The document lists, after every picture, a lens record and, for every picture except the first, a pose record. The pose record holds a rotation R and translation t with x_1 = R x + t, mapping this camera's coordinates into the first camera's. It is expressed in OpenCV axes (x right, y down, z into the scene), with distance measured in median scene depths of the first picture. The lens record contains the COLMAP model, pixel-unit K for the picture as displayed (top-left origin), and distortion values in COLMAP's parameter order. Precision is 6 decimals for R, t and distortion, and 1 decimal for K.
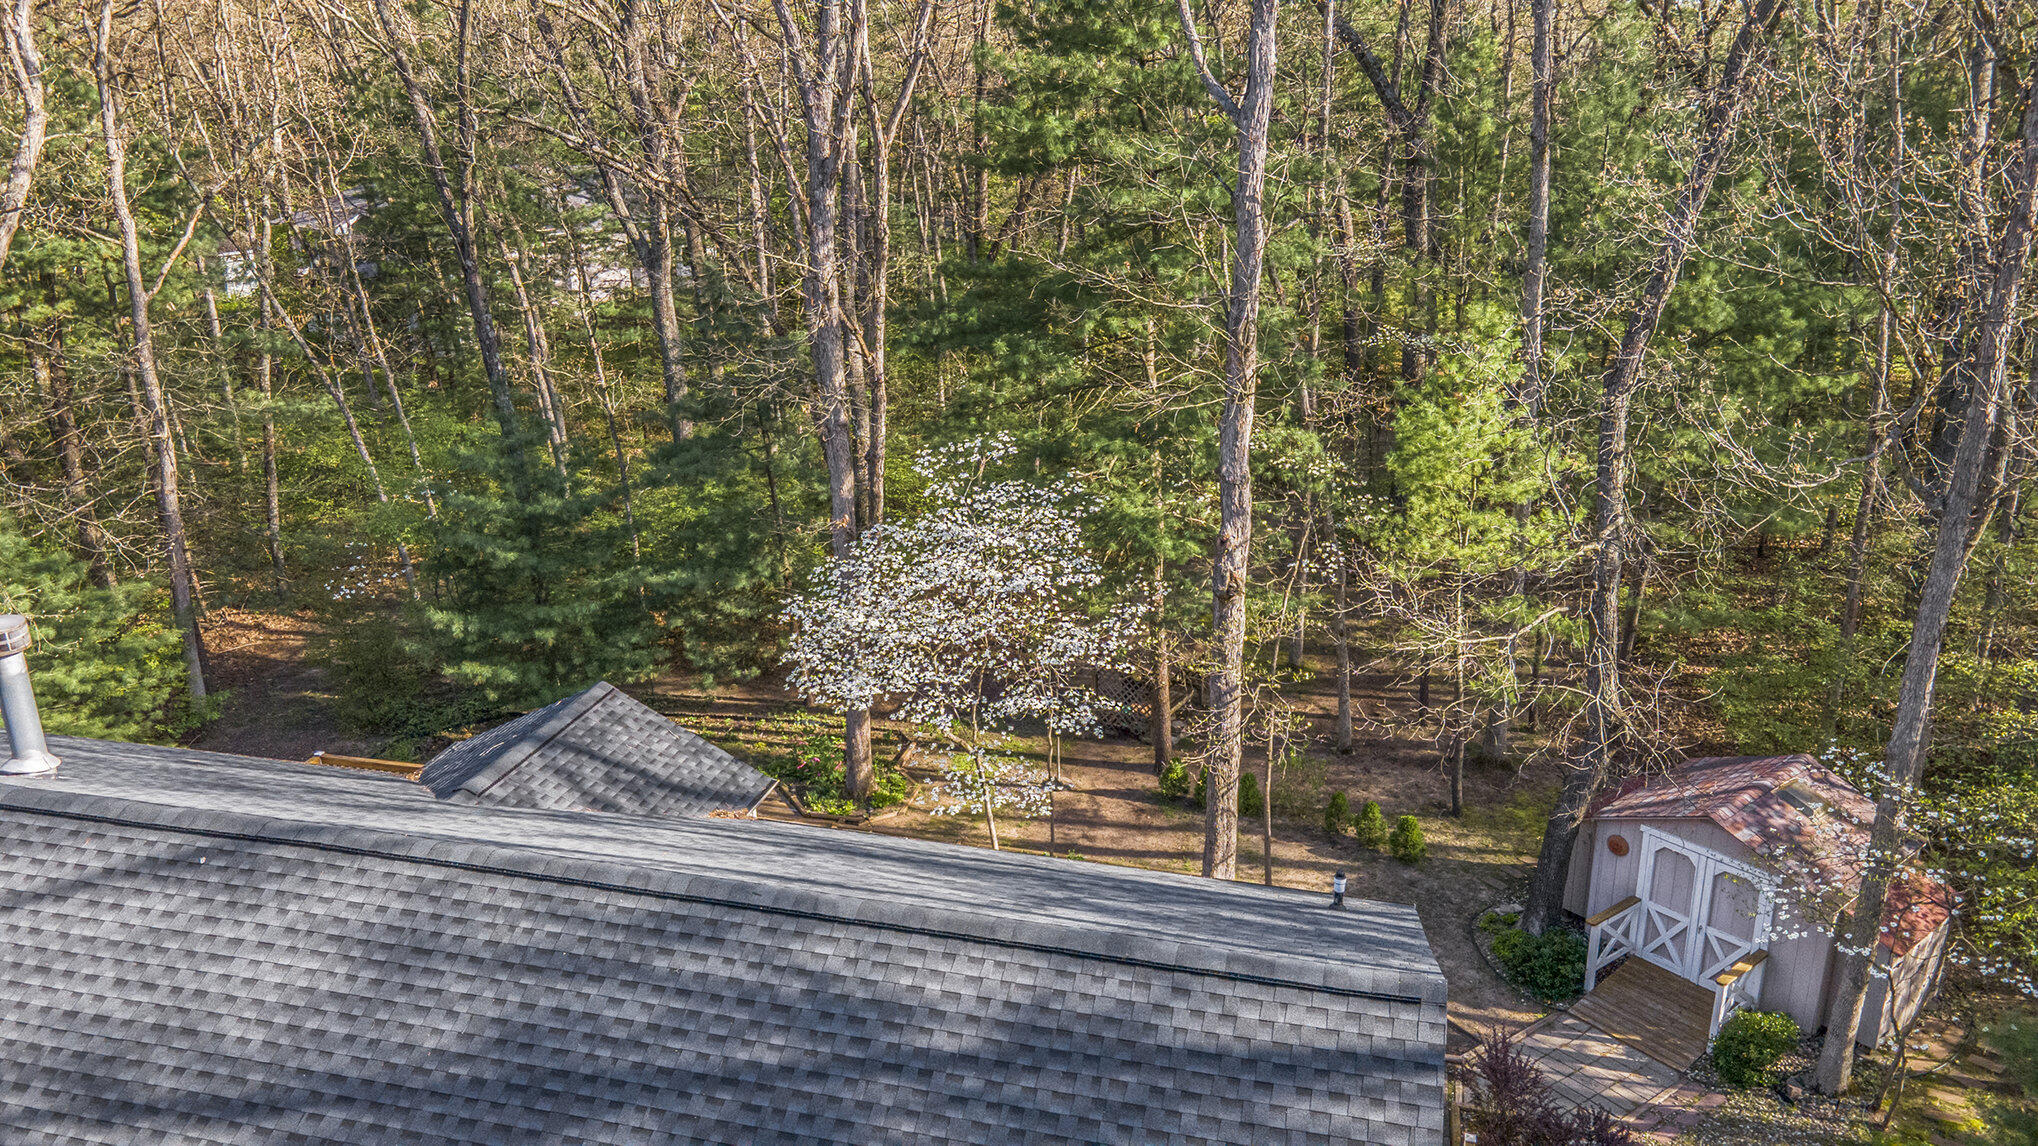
lens RADIAL K [[1442.5, 0, 1019.0], [0, 1442.5, 573.0], [0, 0, 1]] dist [0.023606, 0.047514]
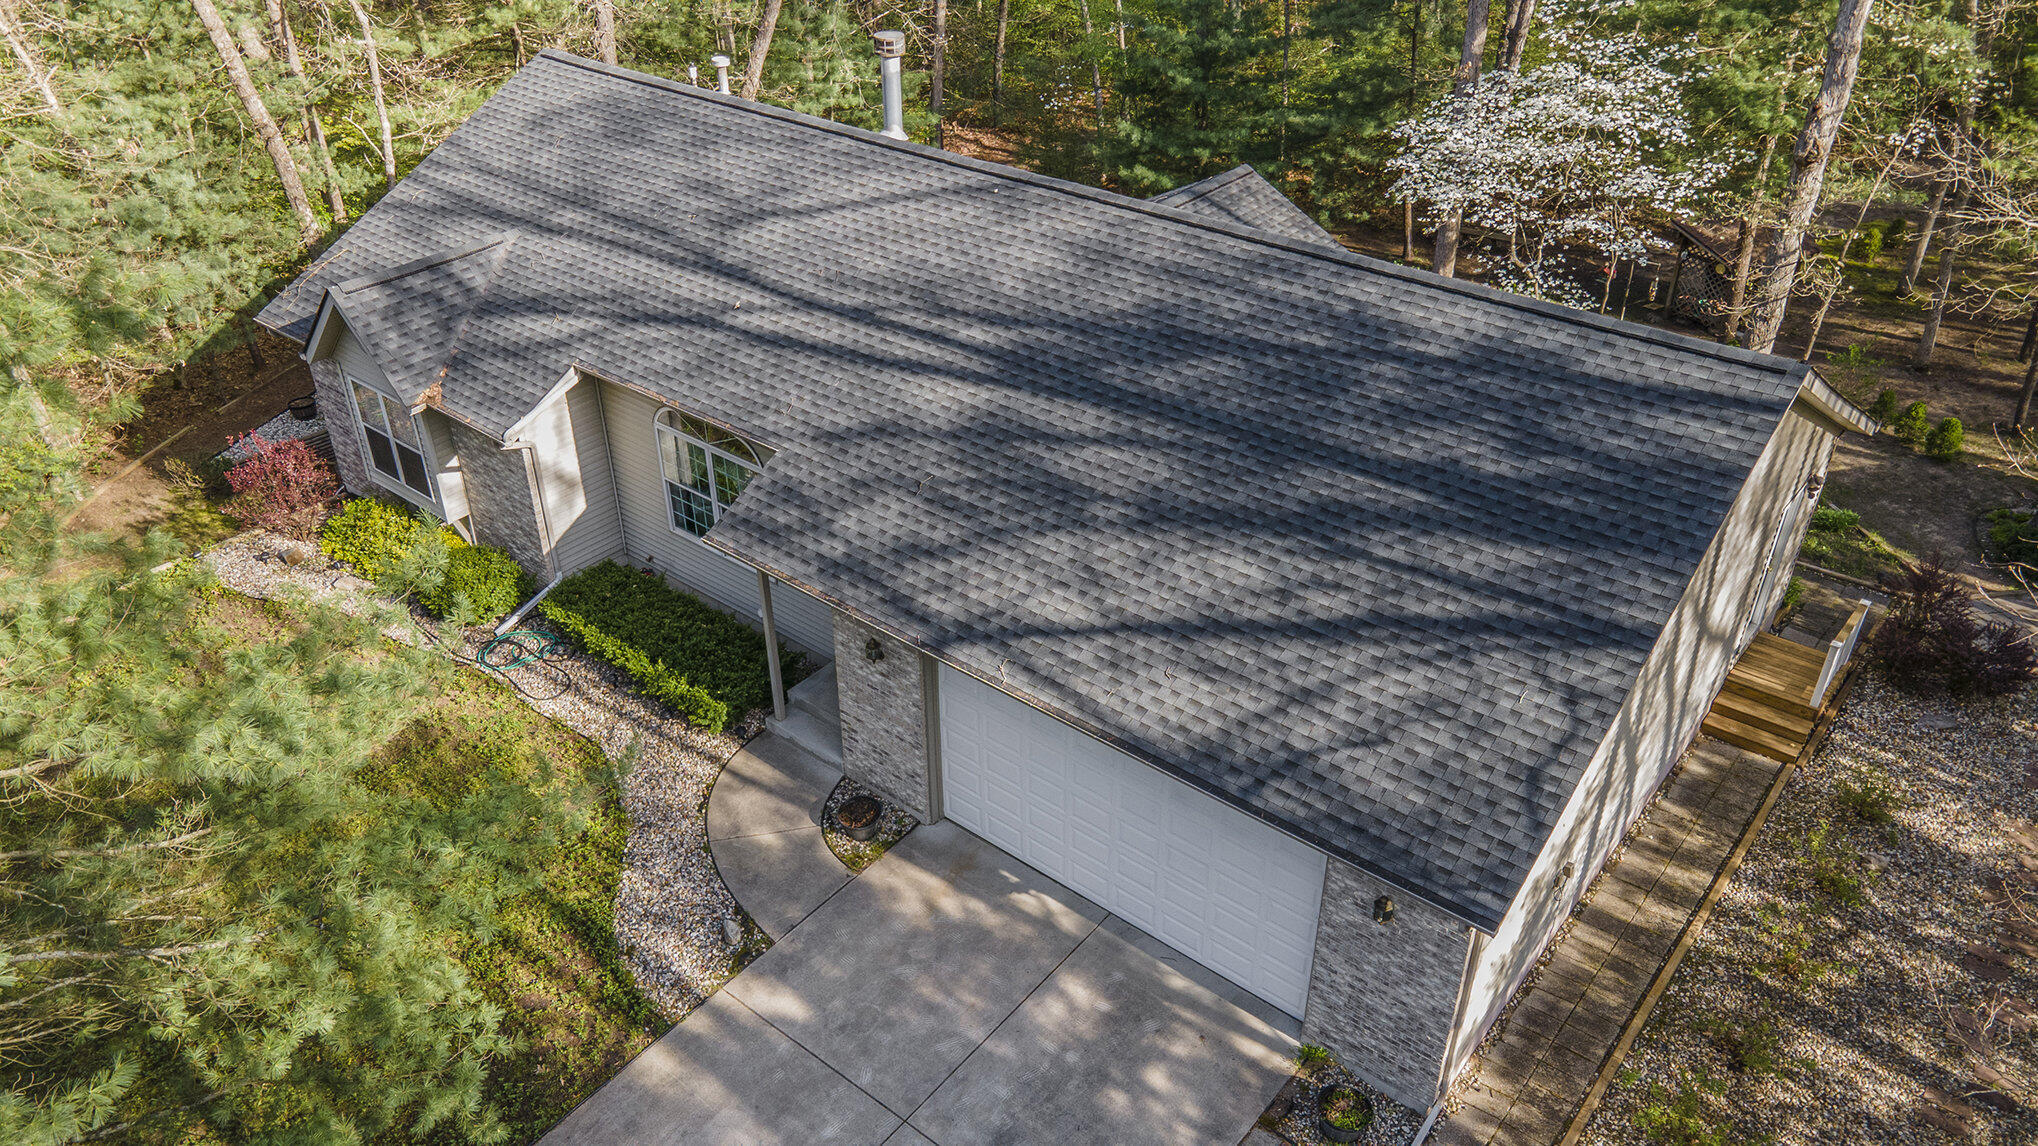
lens RADIAL K [[1503.9, 0, 1019.0], [0, 1503.9, 573.0], [0, 0, 1]] dist [-0.002180, 0.084359]
pose [[0.903107, 0.231918, -0.361402, 0.155585], [-0.147827, 0.958081, 0.245413, 0.199411], [0.403168, -0.168209, 0.899534, -0.549143]]
